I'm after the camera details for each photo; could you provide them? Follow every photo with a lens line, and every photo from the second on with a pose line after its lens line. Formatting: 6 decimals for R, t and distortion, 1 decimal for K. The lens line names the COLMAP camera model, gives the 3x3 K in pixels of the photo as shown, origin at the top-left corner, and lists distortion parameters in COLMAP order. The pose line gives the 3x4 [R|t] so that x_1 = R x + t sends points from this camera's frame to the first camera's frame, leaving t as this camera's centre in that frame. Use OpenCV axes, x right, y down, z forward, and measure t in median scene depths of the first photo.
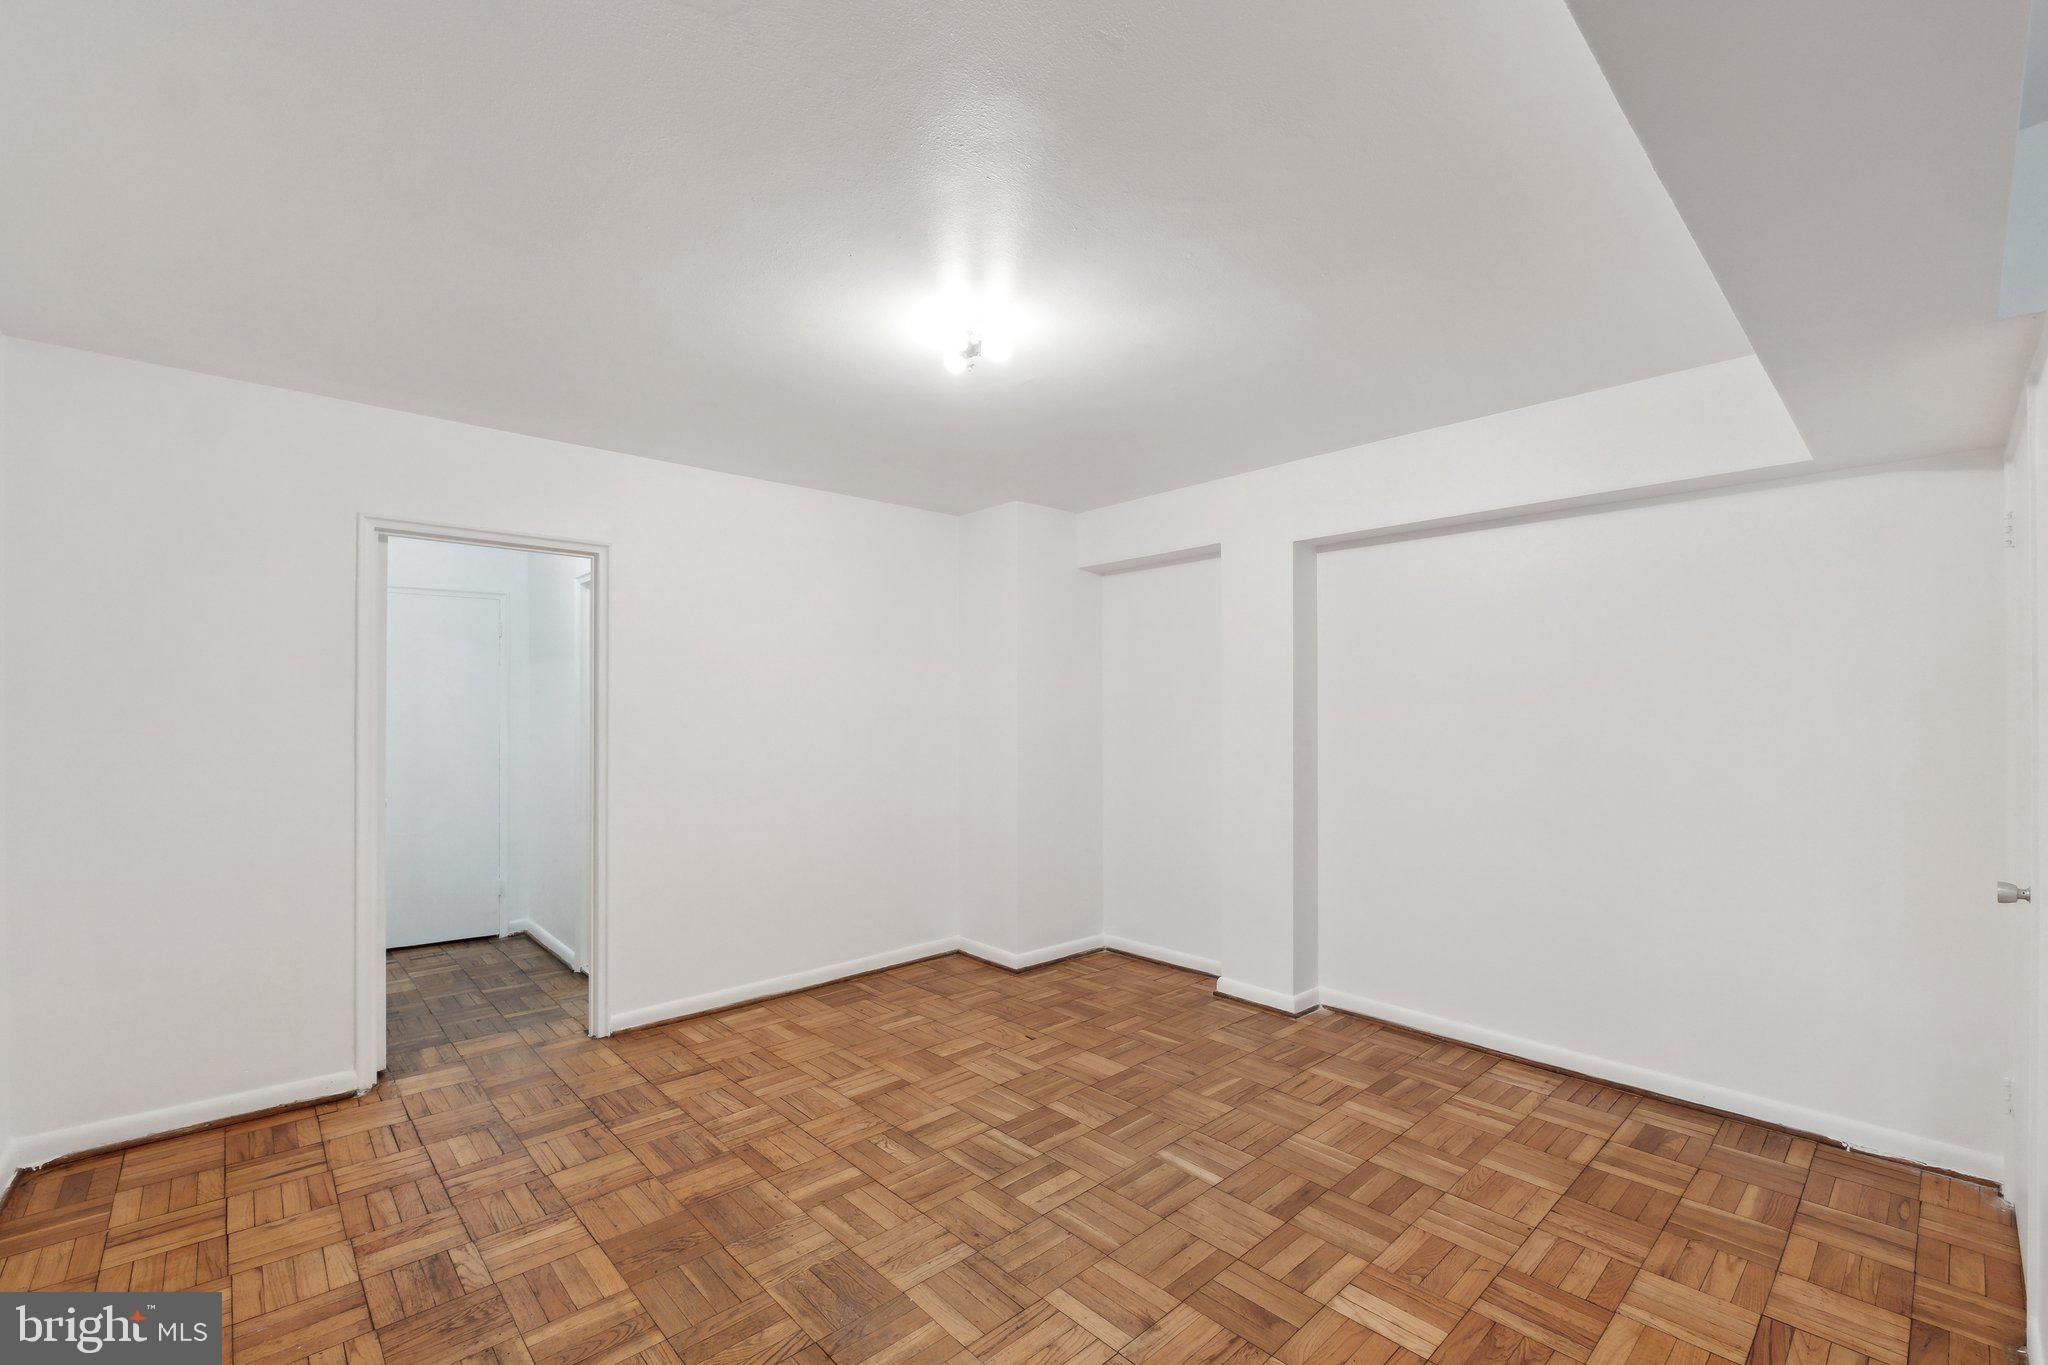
lens RADIAL K [[870.0, 0, 1018.4], [0, 870.0, 708.1], [0, 0, 1]] dist [-0.007804, -0.000105]
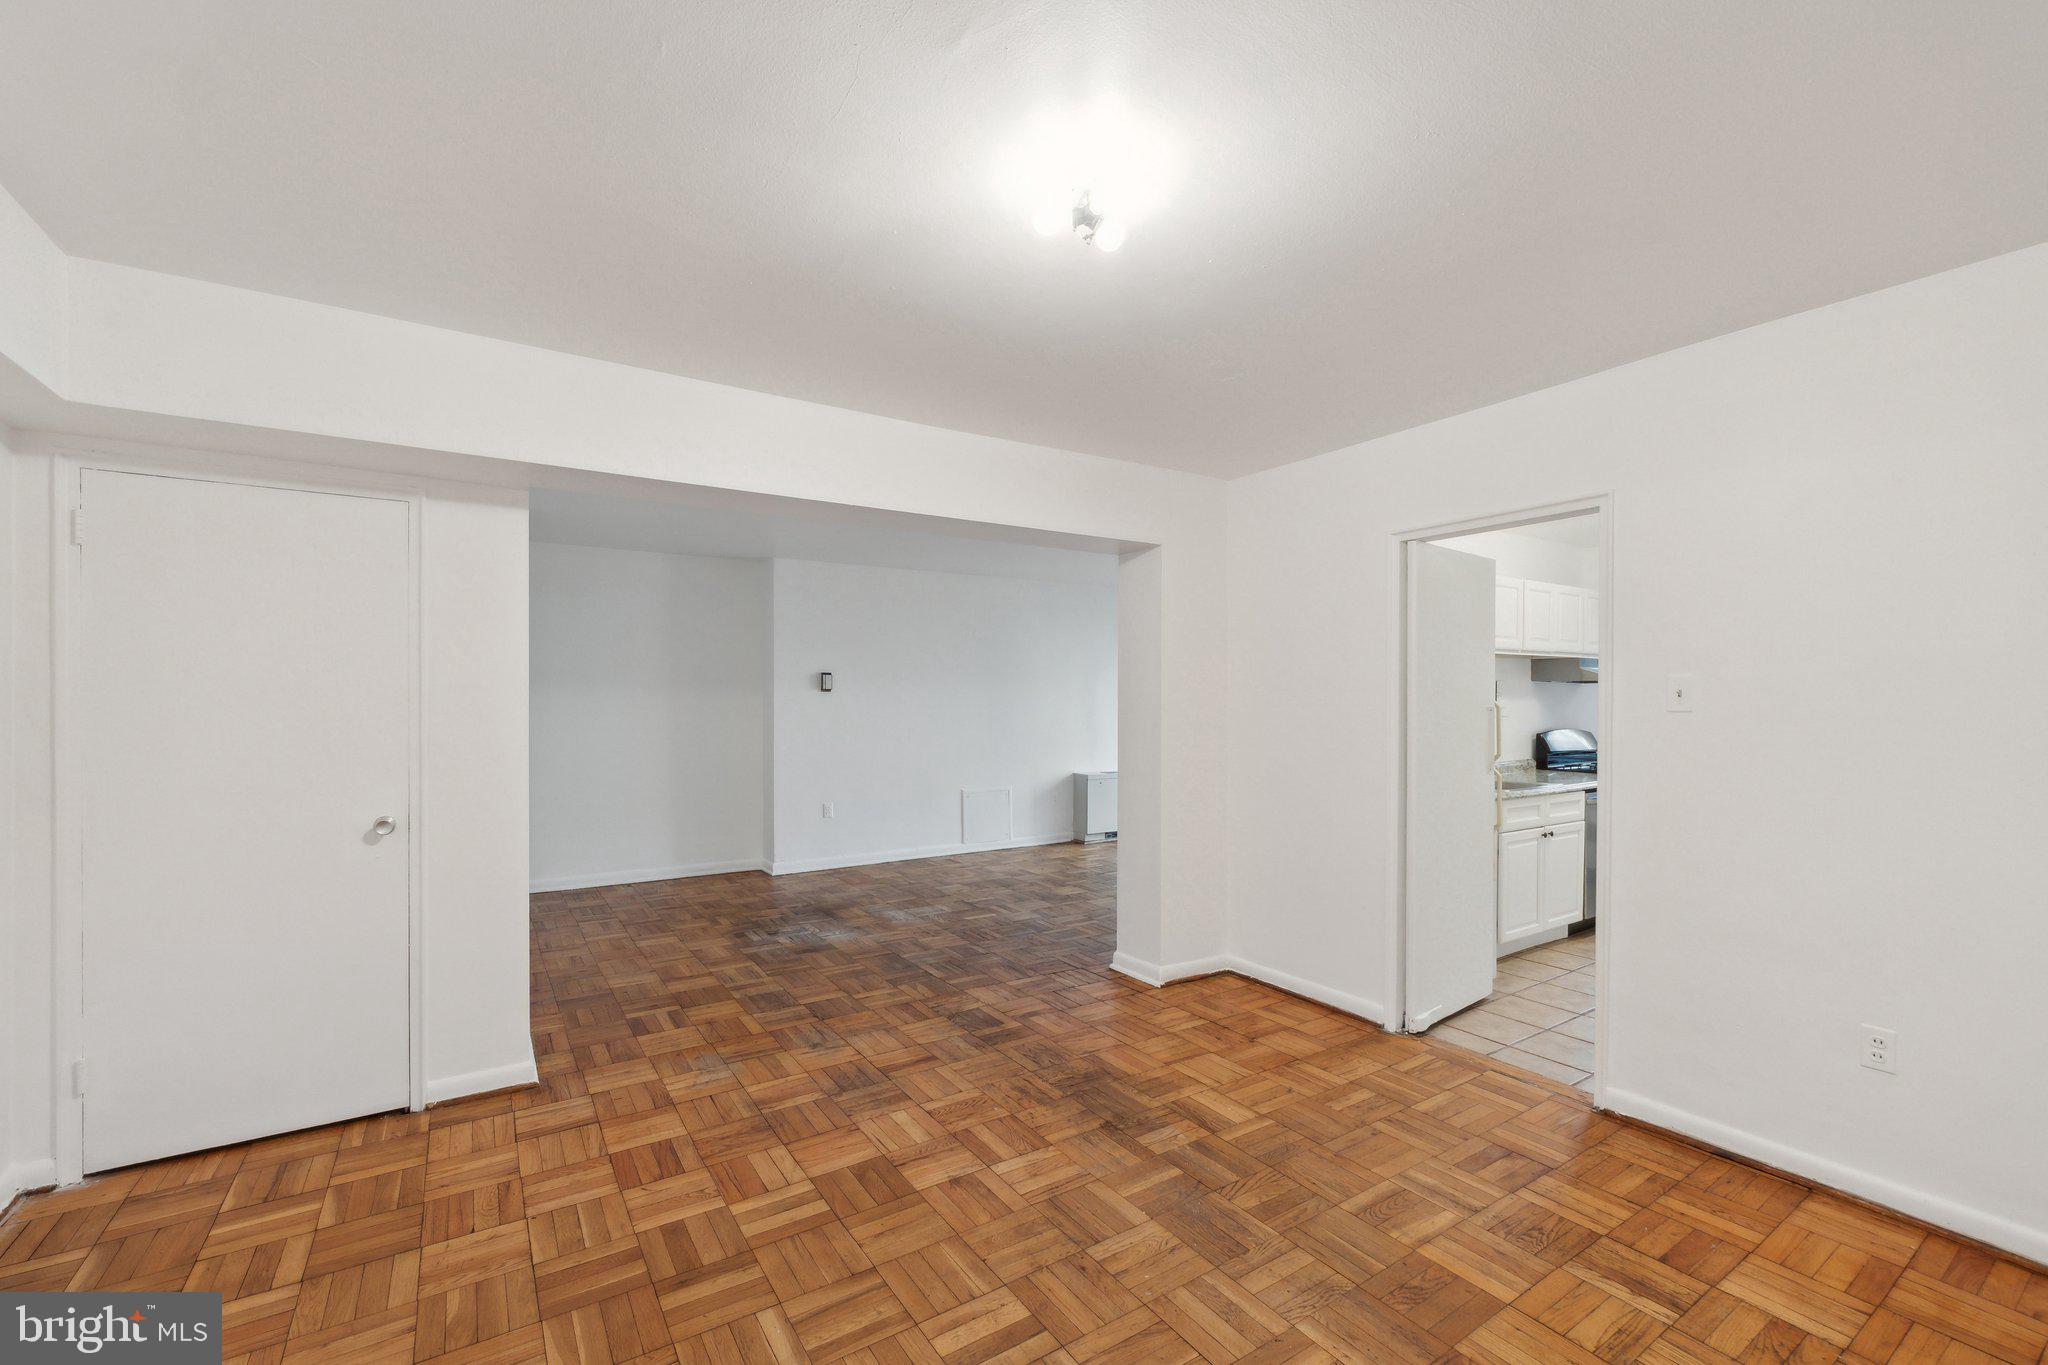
lens RADIAL K [[856.0, 0, 1019.0], [0, 856.0, 704.0], [0, 0, 1]] dist [-0.003311, -0.000348]
pose [[-0.985370, -0.002236, 0.170416, -0.108769], [-0.001170, 0.999979, 0.006354, -0.002515], [-0.170427, 0.006061, -0.985352, 1.534731]]
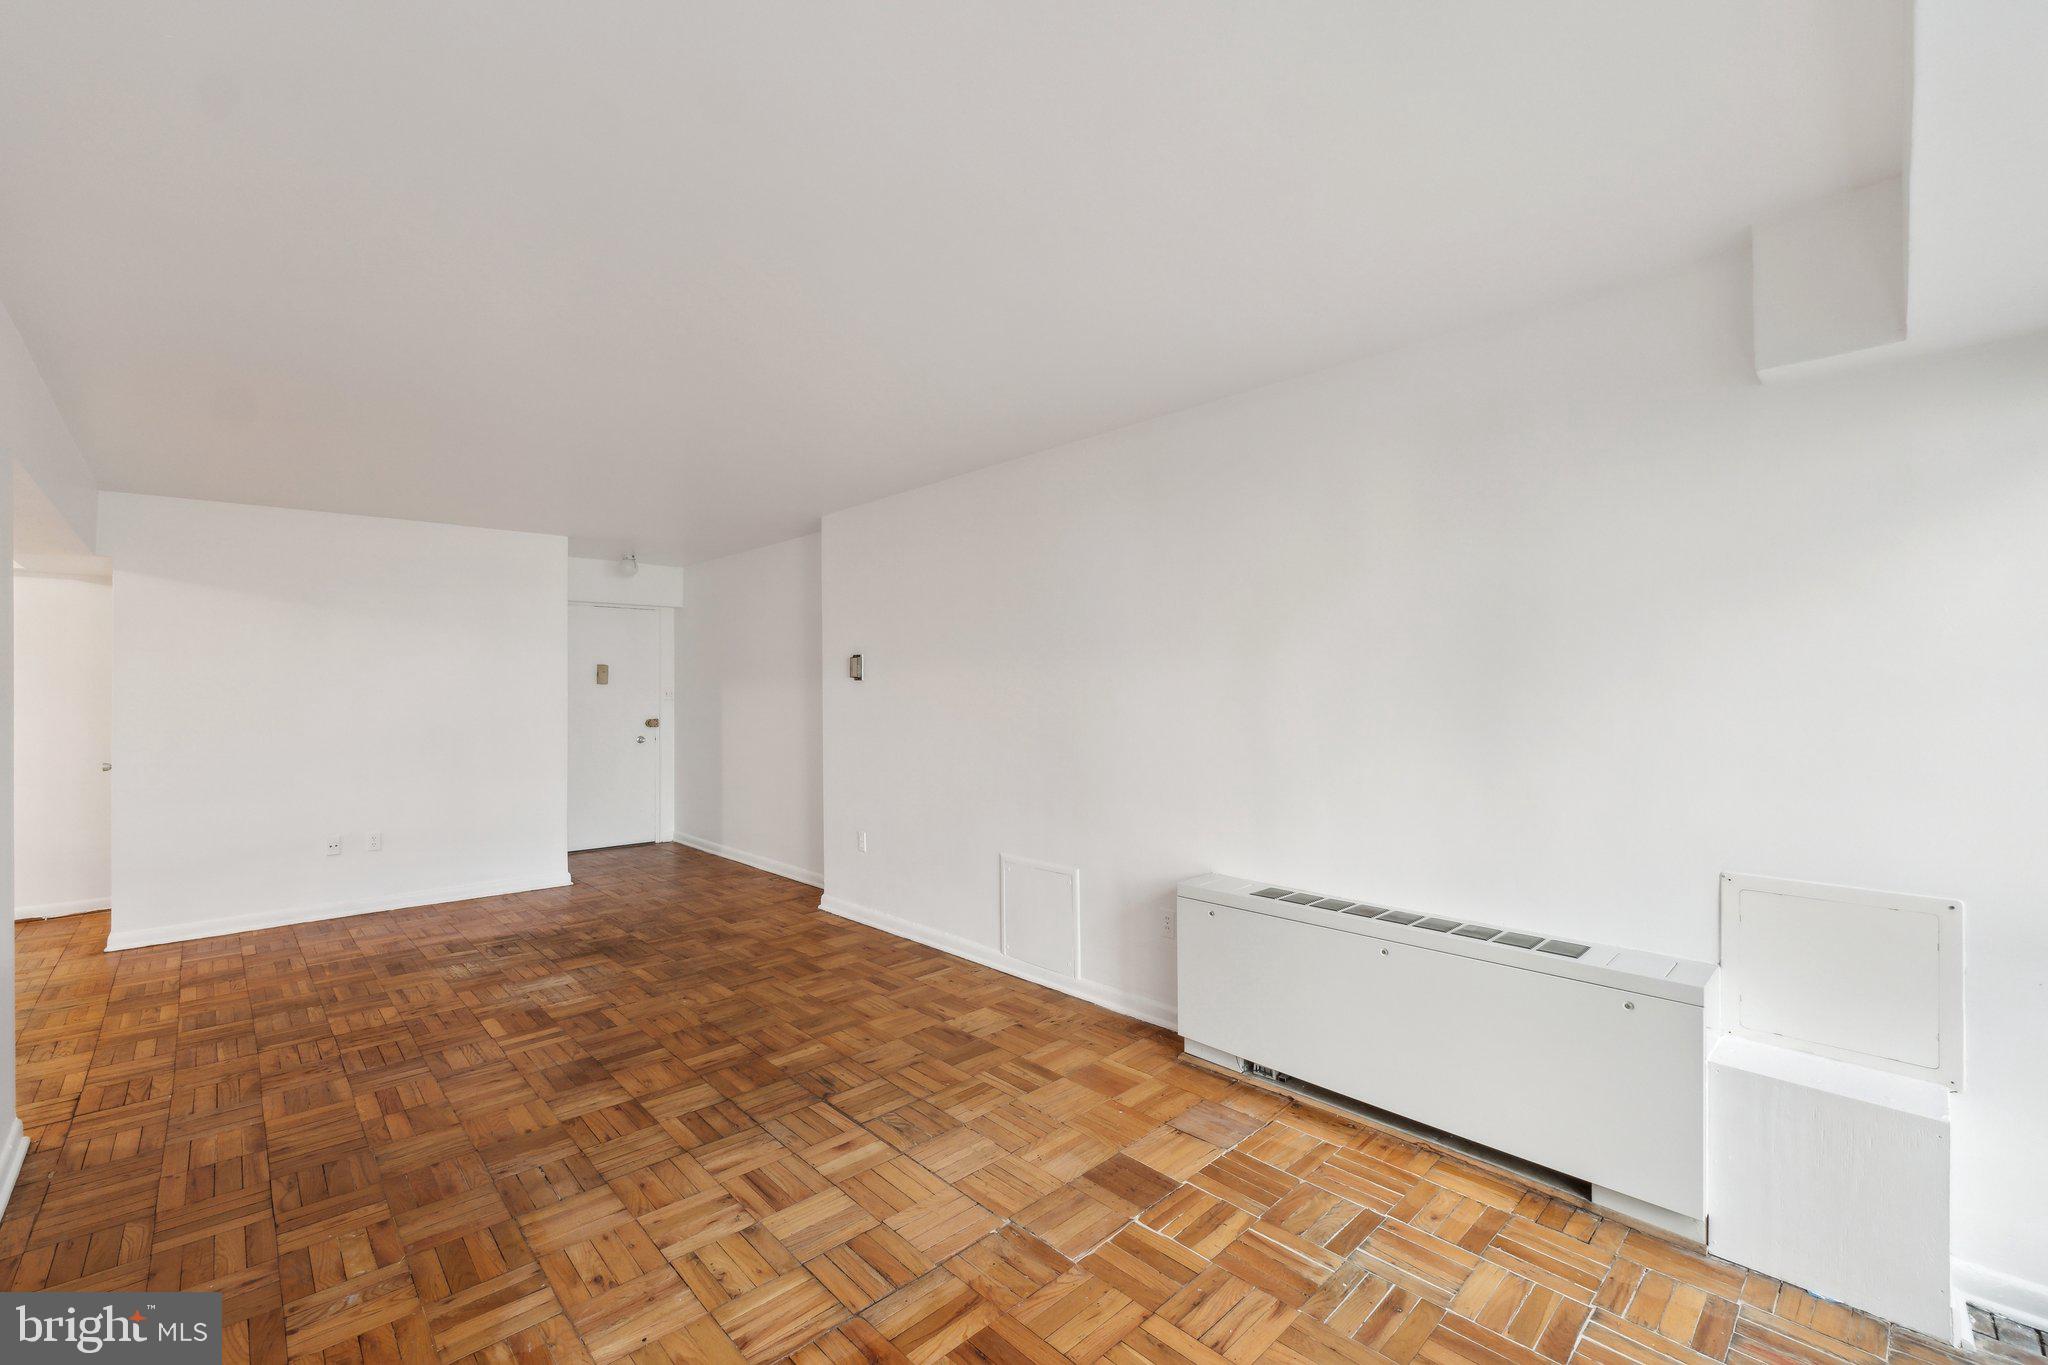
lens RADIAL K [[848.1, 0, 1024.0], [0, 848.1, 682.5], [0, 0, 1]] dist [-0.009991, -0.000209]
pose [[-0.027374, 0.006888, 0.999602, -0.962246], [0.003779, 0.999970, -0.006787, -0.003747], [-0.999618, 0.003592, -0.027399, -1.127578]]
